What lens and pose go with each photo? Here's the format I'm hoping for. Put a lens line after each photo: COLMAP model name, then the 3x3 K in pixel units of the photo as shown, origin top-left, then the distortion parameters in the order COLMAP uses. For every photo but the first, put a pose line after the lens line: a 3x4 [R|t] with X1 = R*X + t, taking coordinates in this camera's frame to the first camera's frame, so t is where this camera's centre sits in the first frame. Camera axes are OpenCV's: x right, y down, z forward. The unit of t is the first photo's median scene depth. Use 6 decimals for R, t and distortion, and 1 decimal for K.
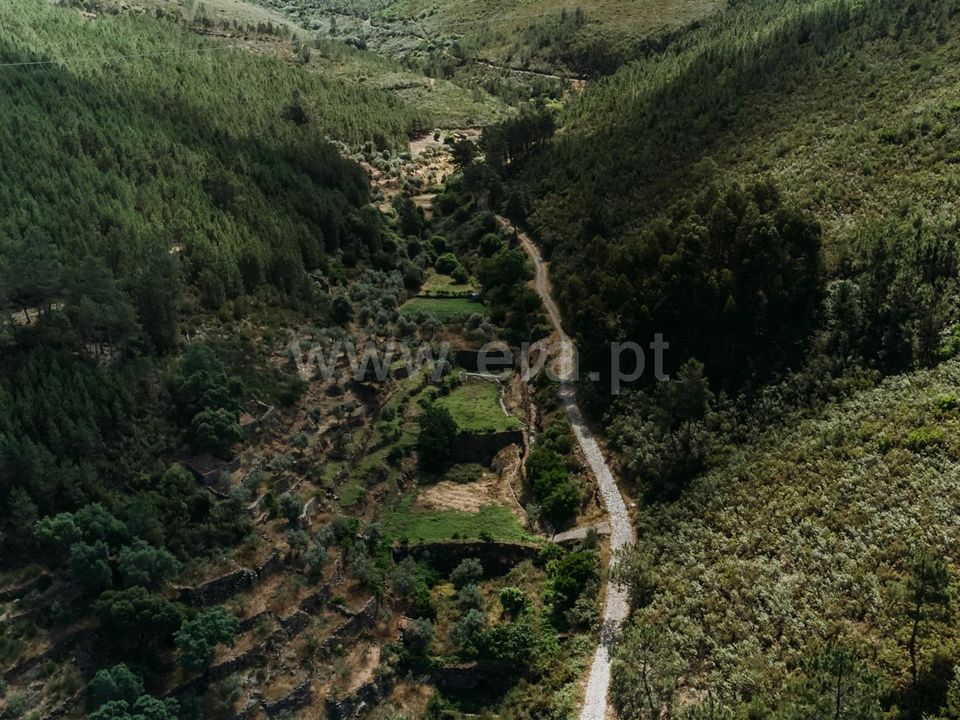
lens RADIAL K [[1023.5, 0, 480.0], [0, 1023.5, 360.0], [0, 0, 1]] dist [0.082735, -0.160965]
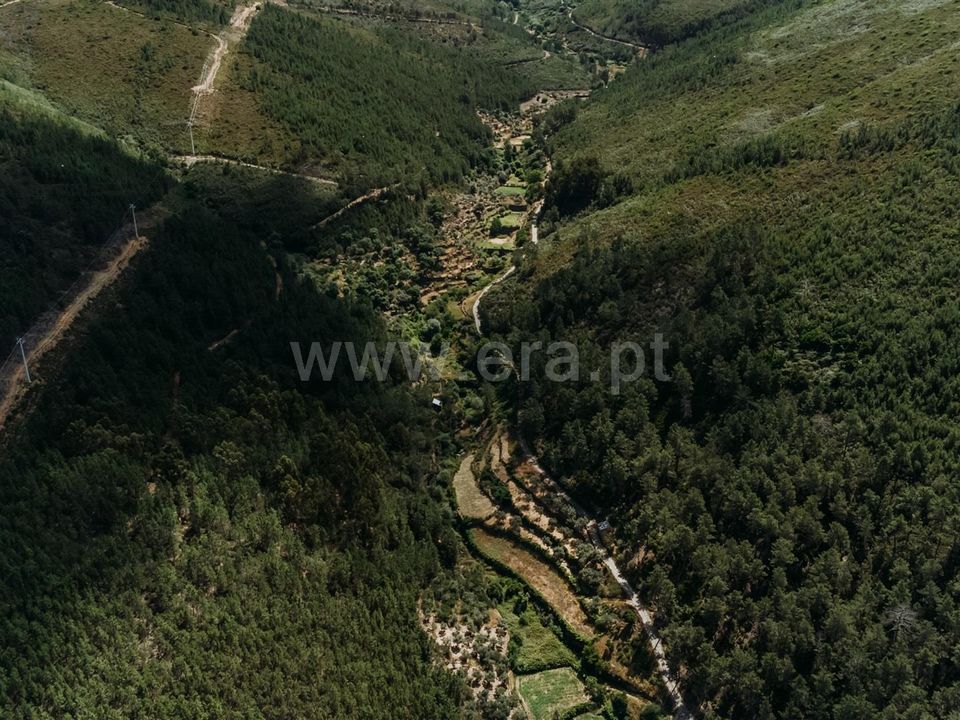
lens RADIAL K [[1023.5, 0, 480.0], [0, 1023.5, 360.0], [0, 0, 1]] dist [0.082735, -0.160965]
pose [[0.986239, 0.072362, -0.148649, 0.385785], [-0.055137, 0.991612, 0.116899, 0.099691], [0.155861, -0.107094, 0.981956, -2.114683]]
